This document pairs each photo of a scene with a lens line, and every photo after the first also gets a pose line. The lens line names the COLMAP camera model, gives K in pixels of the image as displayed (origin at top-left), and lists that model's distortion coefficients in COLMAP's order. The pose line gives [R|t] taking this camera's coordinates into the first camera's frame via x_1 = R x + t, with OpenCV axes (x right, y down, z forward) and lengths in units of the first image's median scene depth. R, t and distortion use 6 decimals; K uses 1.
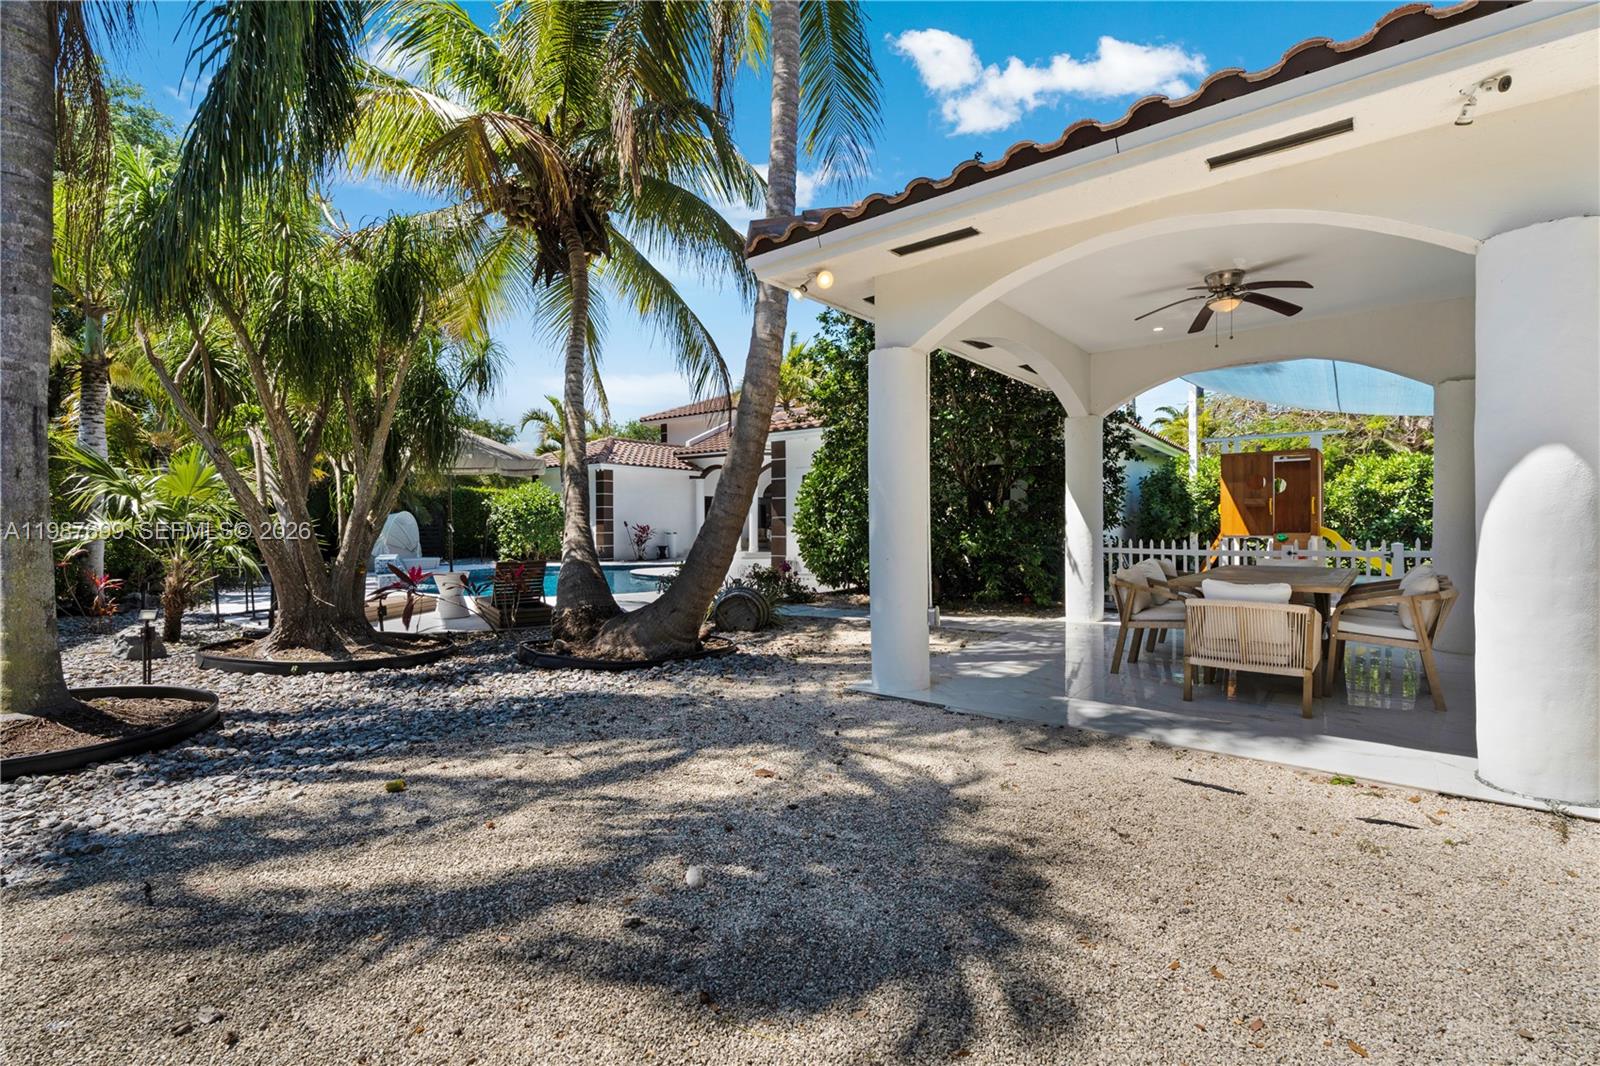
lens RADIAL K [[717.3, 0, 799.3], [0, 717.3, 523.5], [0, 0, 1]] dist [0.004520, 0.000440]
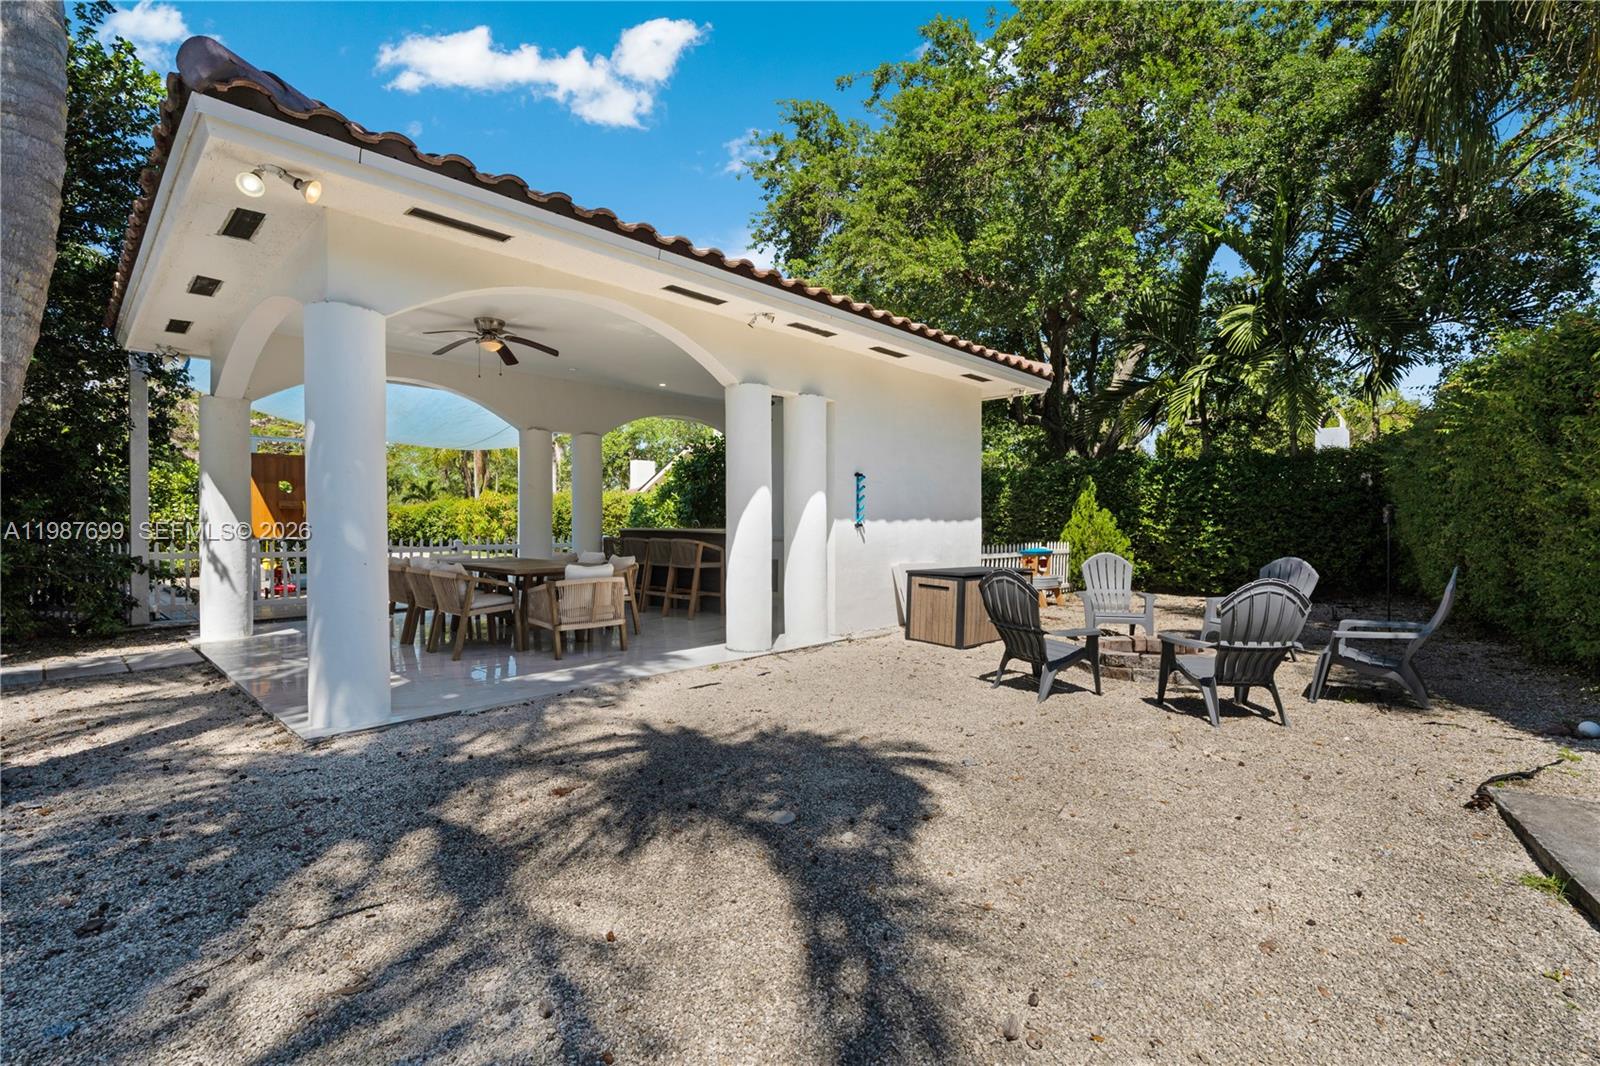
lens RADIAL K [[717.3, 0, 791.5], [0, 717.3, 531.0], [0, 0, 1]] dist [0.004520, 0.000440]
pose [[0.063096, -0.006707, 0.997985, -0.793182], [0.002460, 0.999975, 0.006565, 0.009207], [-0.998004, 0.002041, 0.063111, 0.540197]]
